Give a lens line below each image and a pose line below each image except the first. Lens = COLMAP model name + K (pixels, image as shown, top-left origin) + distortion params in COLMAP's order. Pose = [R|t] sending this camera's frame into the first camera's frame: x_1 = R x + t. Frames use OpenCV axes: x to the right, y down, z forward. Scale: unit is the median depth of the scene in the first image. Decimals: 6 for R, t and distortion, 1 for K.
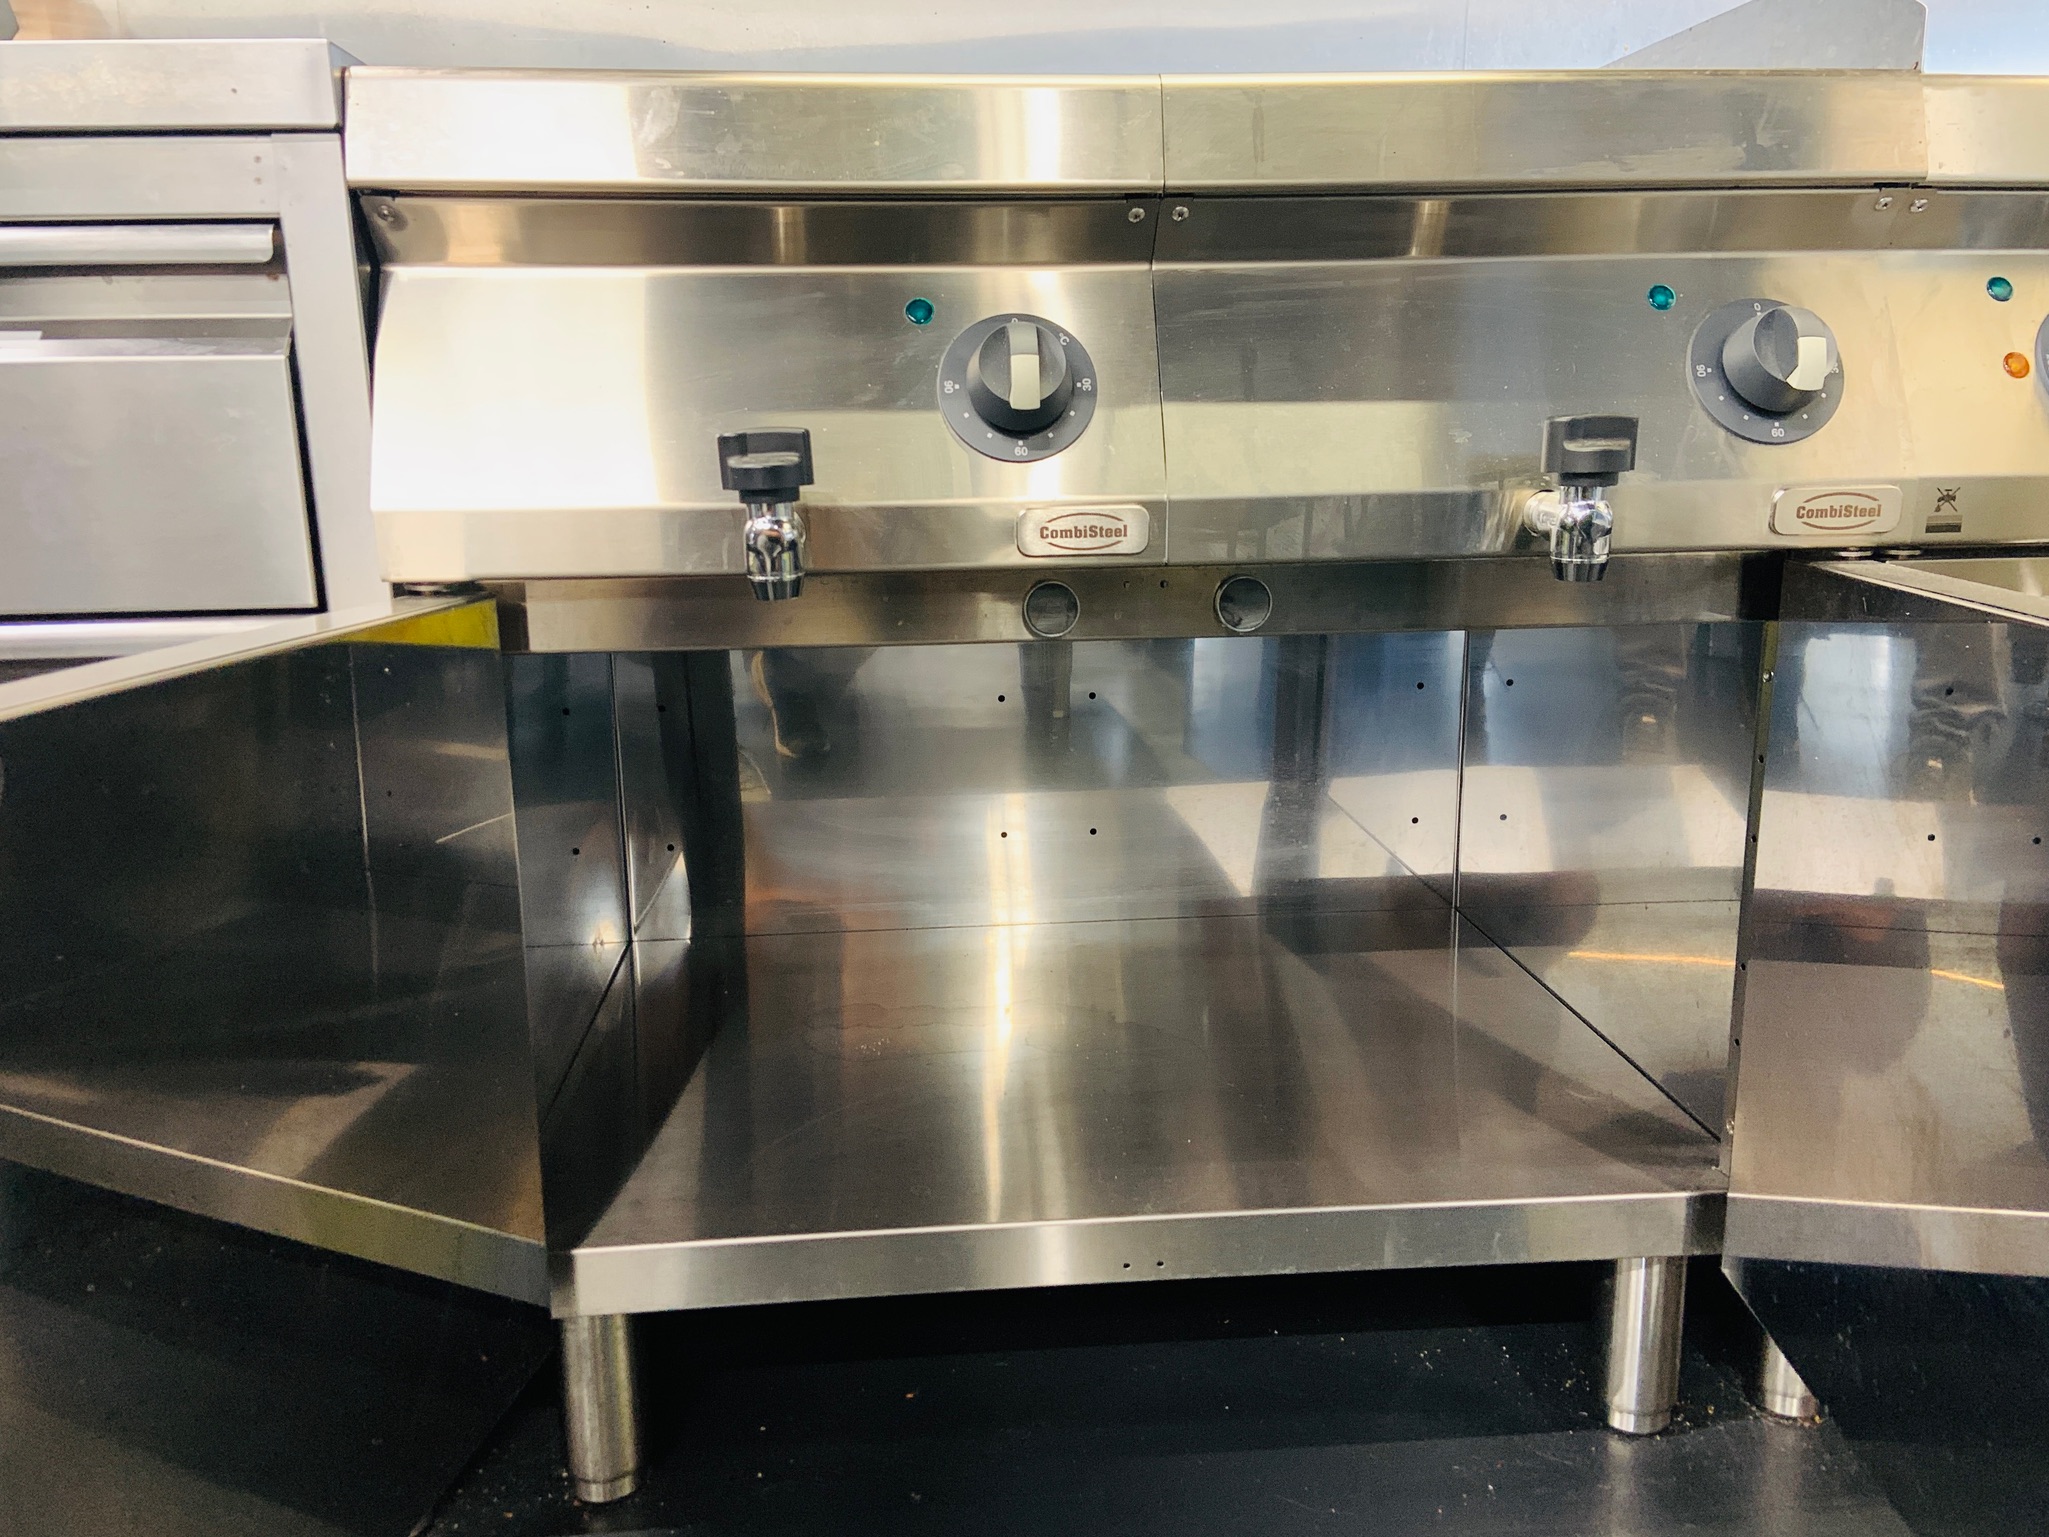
lens RADIAL K [[1155.5, 0, 1024.5], [0, 1155.5, 768.5], [0, 0, 1]] dist [0.056686, -0.057724]
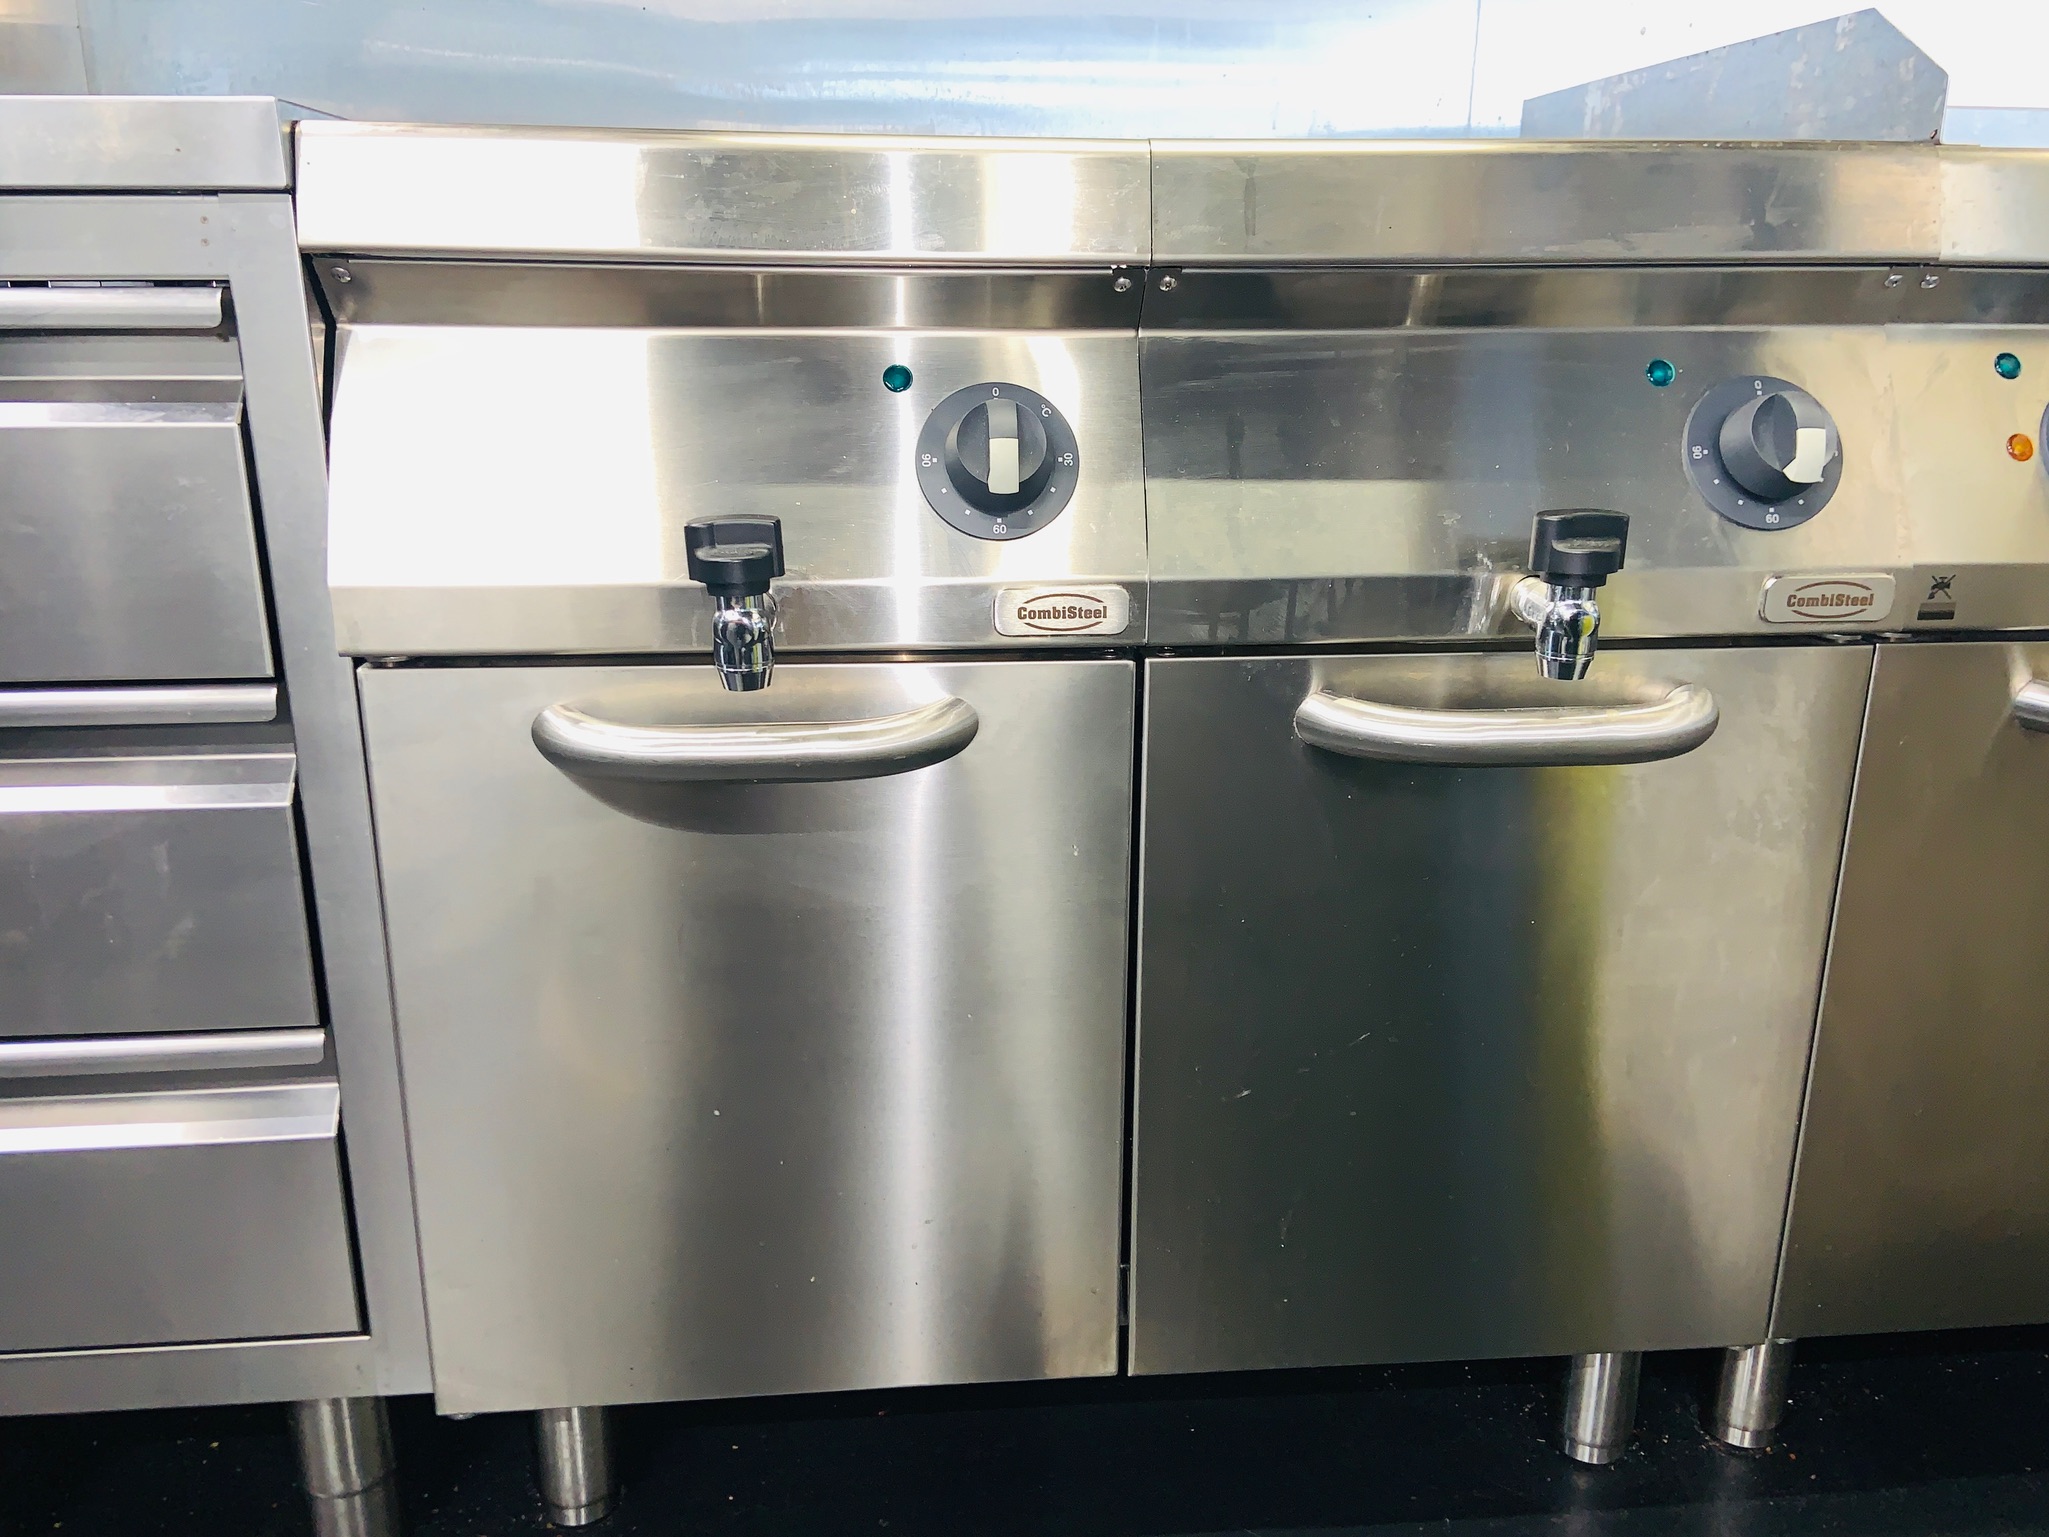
lens RADIAL K [[1155.5, 0, 1024.5], [0, 1155.5, 768.5], [0, 0, 1]] dist [0.056686, -0.057724]
pose [[0.999816, 0.016865, 0.009154, 0.012247], [-0.017266, 0.998805, 0.045726, -0.115799], [-0.008372, -0.045875, 0.998912, 0.016981]]
